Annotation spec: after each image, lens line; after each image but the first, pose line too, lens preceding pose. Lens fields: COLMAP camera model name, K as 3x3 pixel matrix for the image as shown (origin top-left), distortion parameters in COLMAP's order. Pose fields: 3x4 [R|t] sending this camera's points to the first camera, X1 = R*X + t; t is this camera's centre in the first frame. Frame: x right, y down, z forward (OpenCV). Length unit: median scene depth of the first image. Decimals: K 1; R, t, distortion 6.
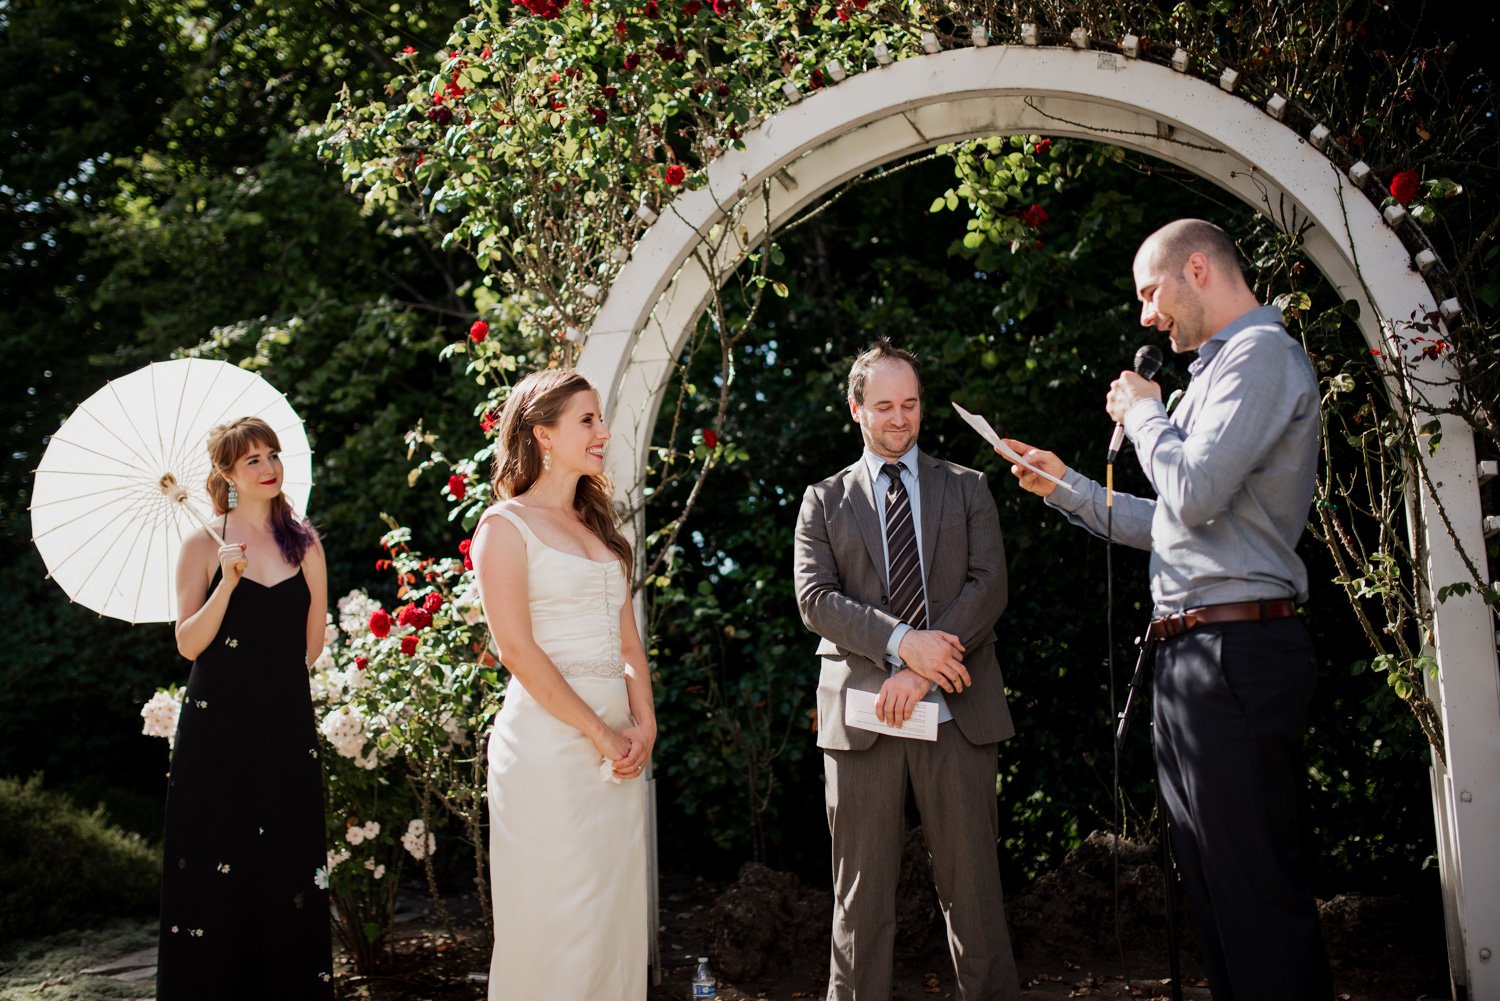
lens RADIAL K [[1576.4, 0, 750.0], [0, 1576.4, 500.5], [0, 0, 1]] dist [-0.100847, 0.253420]
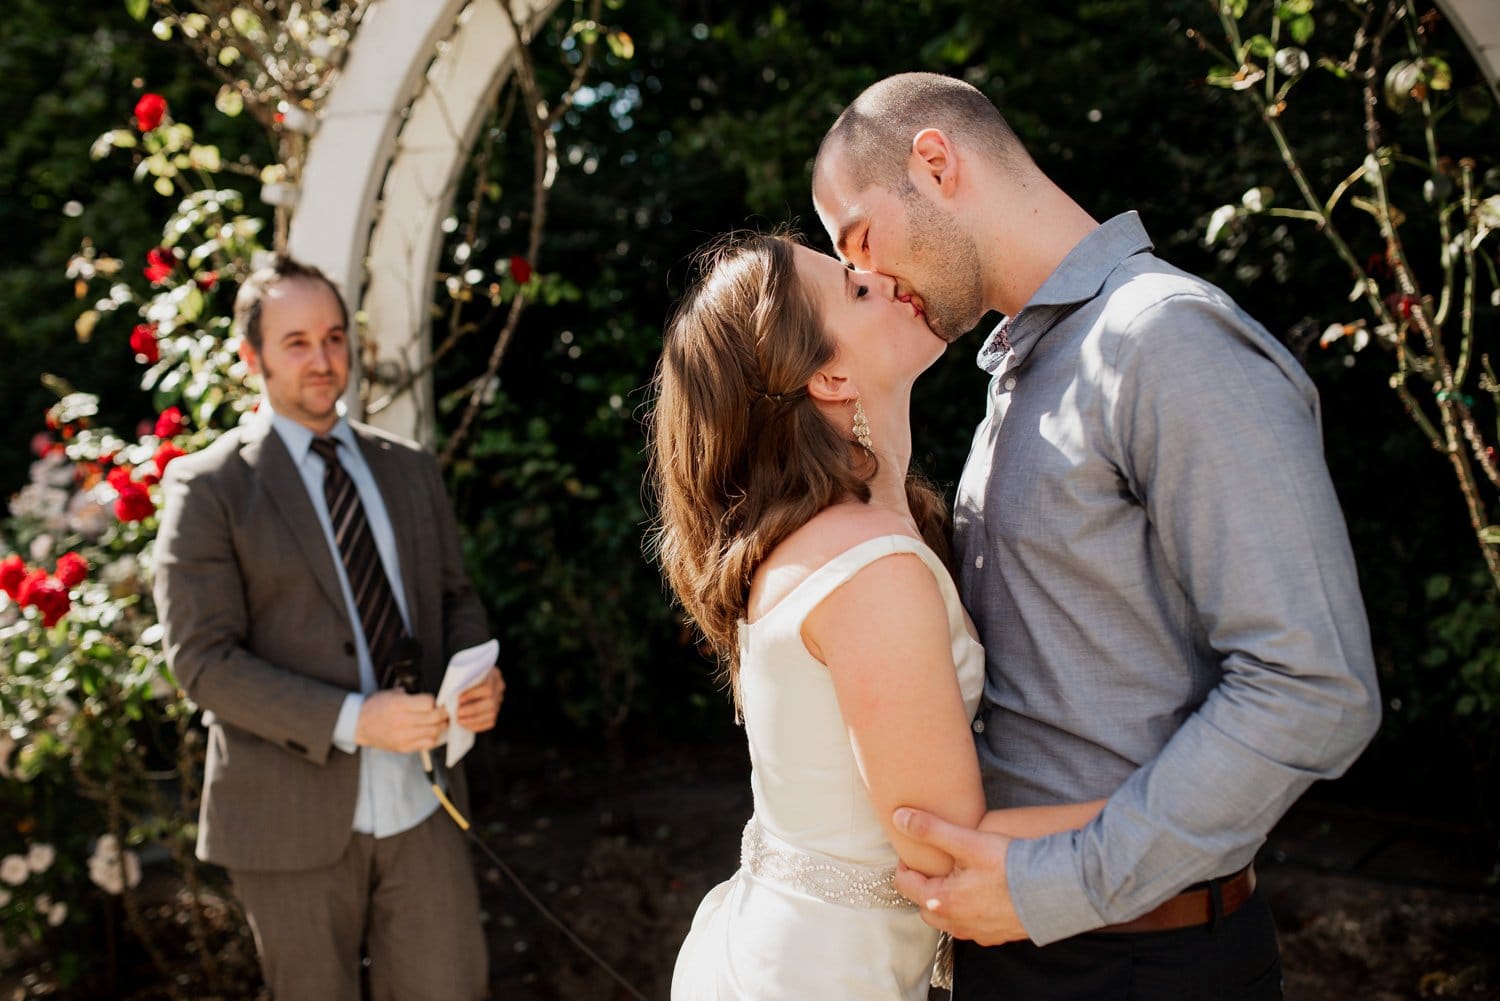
lens RADIAL K [[1379.0, 0, 743.2], [0, 1379.0, 386.1], [0, 0, 1]] dist [-0.050881, -0.004603]
pose [[0.997397, -0.016379, 0.070216, 0.026853], [0.004388, 0.985840, 0.167633, -0.087669], [-0.071968, -0.166889, 0.983346, 0.406975]]
